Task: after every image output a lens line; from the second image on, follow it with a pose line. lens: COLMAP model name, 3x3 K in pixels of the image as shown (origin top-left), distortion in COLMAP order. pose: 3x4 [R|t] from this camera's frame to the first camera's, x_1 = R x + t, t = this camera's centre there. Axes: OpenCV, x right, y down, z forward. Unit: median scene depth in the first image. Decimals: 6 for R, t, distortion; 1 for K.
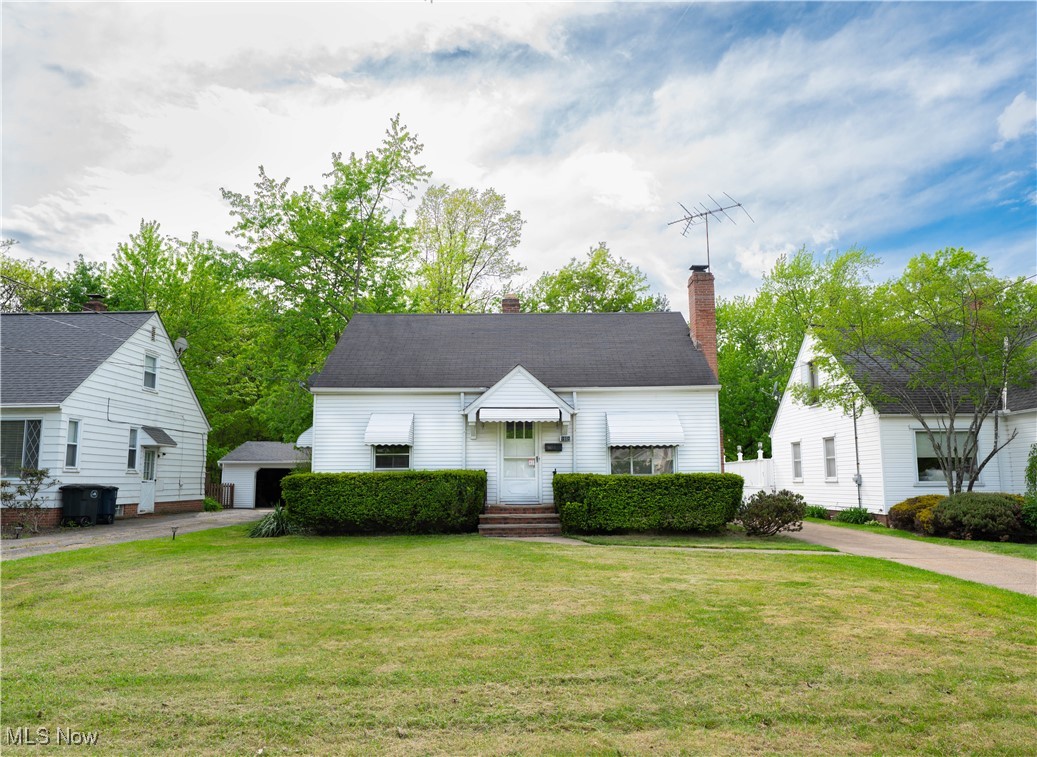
lens RADIAL K [[697.2, 0, 518.4], [0, 697.2, 385.5], [0, 0, 1]] dist [0.001613, -0.000458]
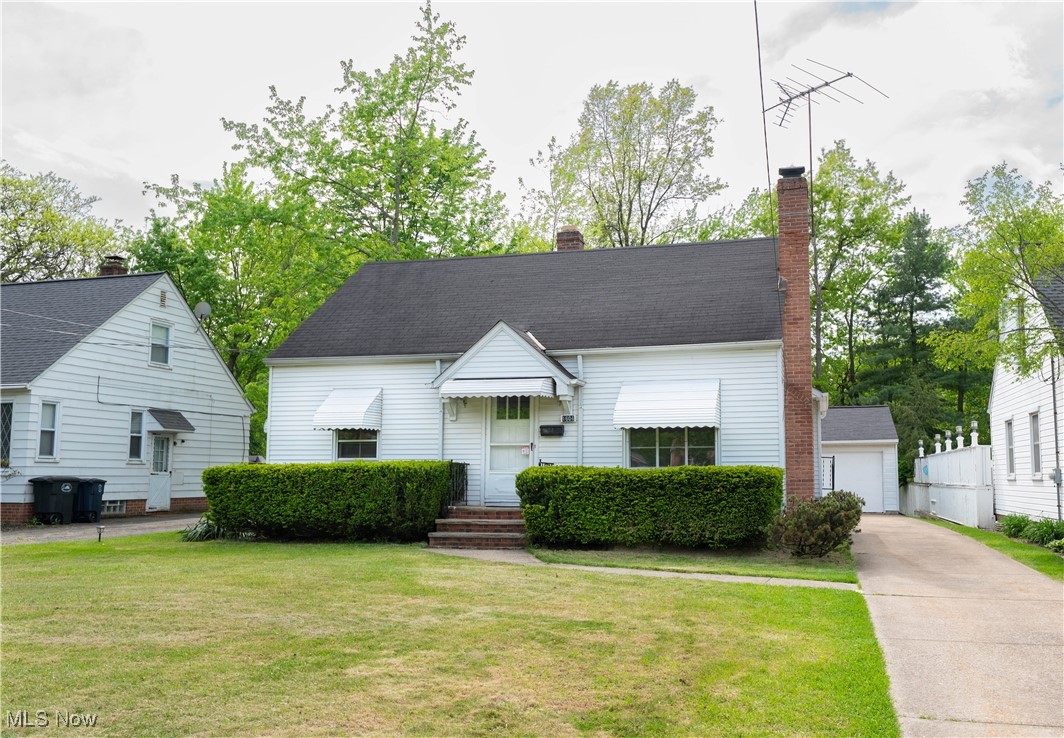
lens RADIAL K [[930.7, 0, 588.0], [0, 930.7, 369.8], [0, 0, 1]] dist [-0.003811, 0.003748]
pose [[0.967178, -0.022796, -0.253076, 0.303098], [0.028578, 0.999407, 0.019194, 0.005412], [0.252489, -0.025796, 0.967256, 0.047594]]
